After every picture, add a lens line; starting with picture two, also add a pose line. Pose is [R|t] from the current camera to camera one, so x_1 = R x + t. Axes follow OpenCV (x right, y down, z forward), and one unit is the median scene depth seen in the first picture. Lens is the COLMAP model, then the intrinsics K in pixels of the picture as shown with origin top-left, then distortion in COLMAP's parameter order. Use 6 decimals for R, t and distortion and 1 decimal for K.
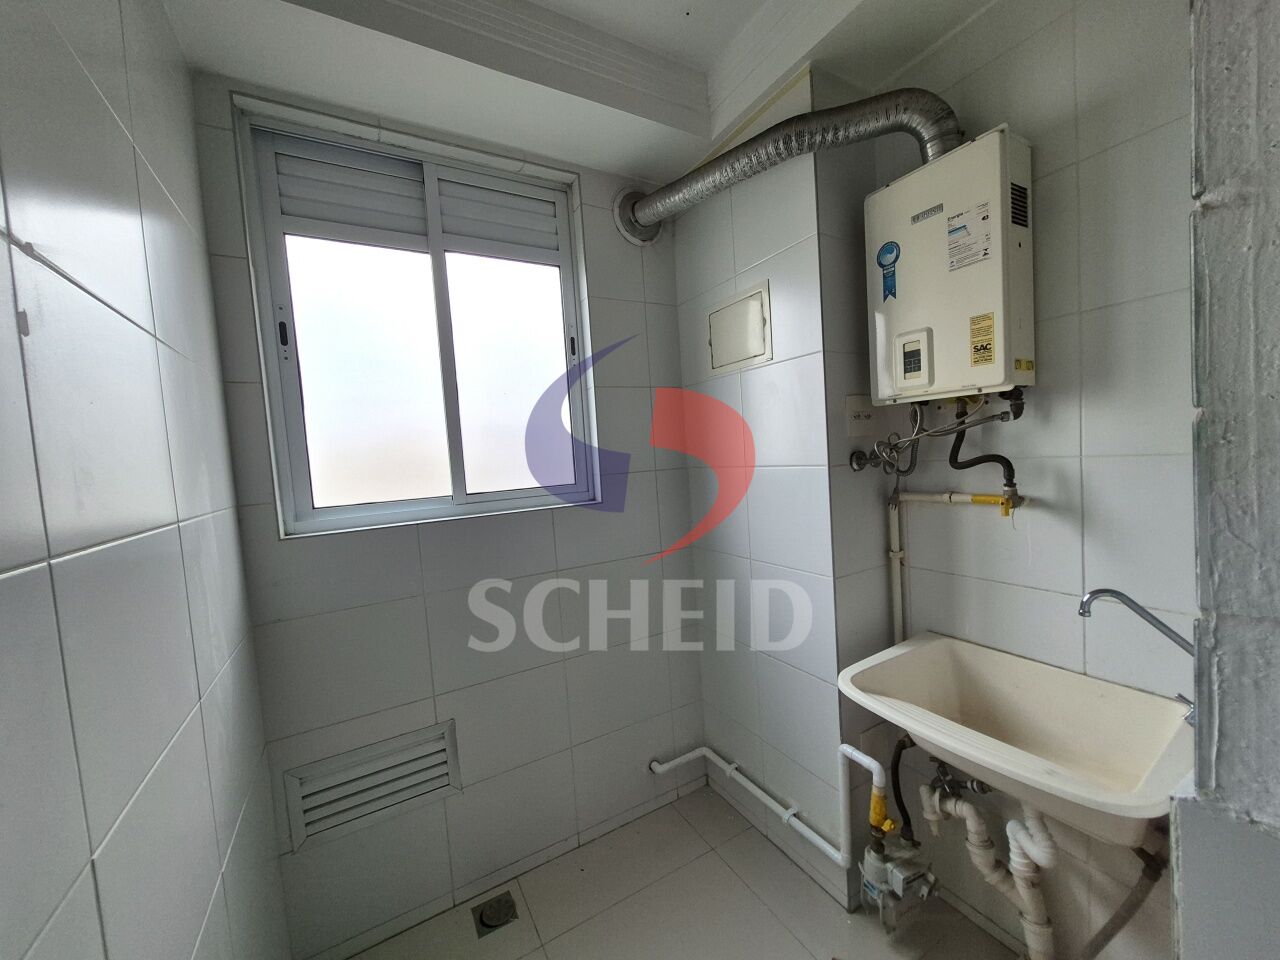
lens RADIAL K [[499.6, 0, 642.8], [0, 499.6, 479.6], [0, 0, 1]] dist [-0.000007, -0.001120]
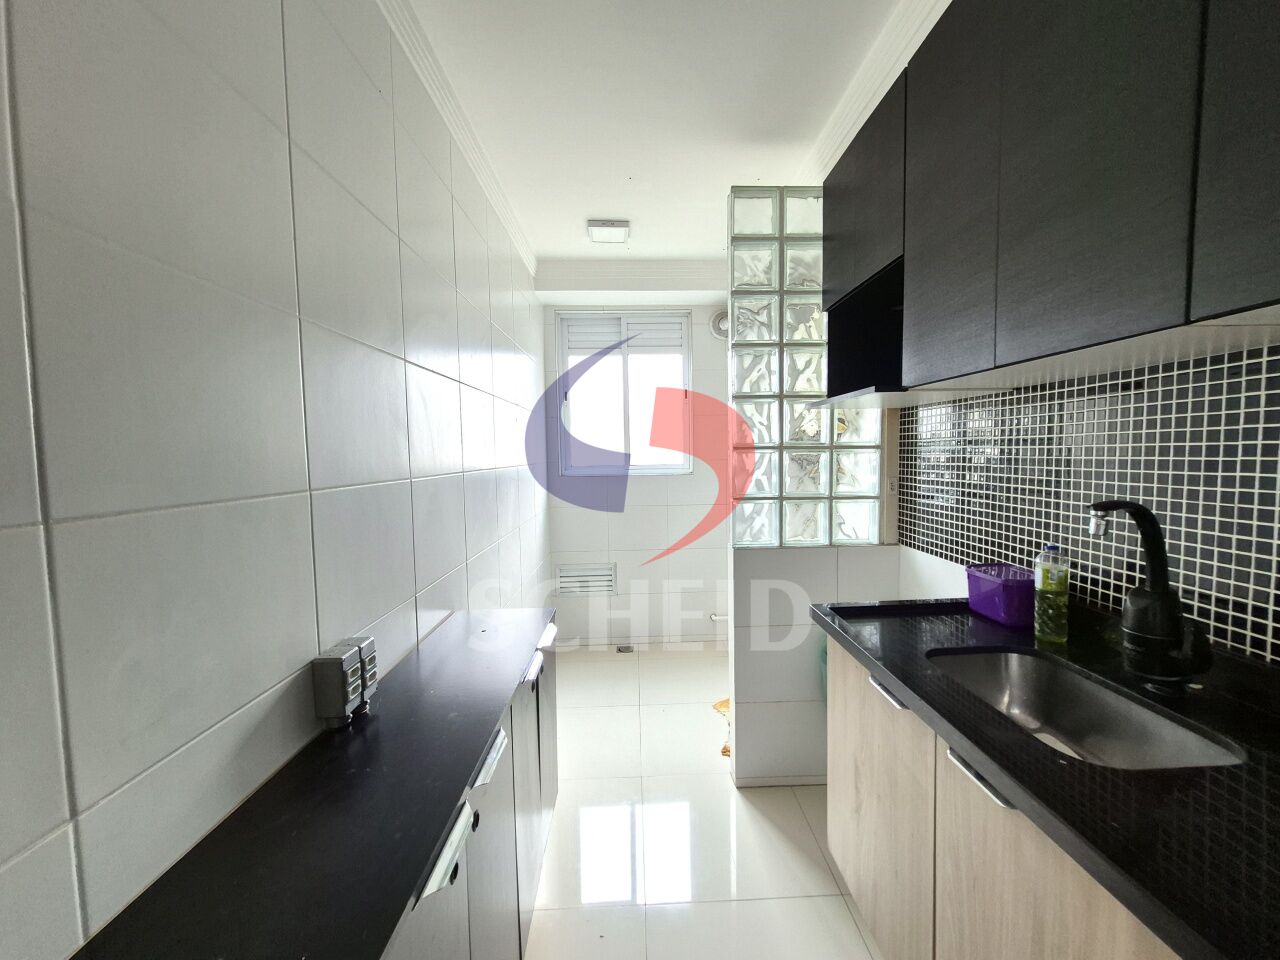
lens RADIAL K [[499.6, 0, 643.1], [0, 499.6, 480.4], [0, 0, 1]] dist [-0.000007, -0.001120]
pose [[0.879768, 0.081460, -0.468372, 0.771654], [-0.069806, 0.996667, 0.042222, 0.000558], [0.470250, -0.004450, 0.882522, -0.957595]]
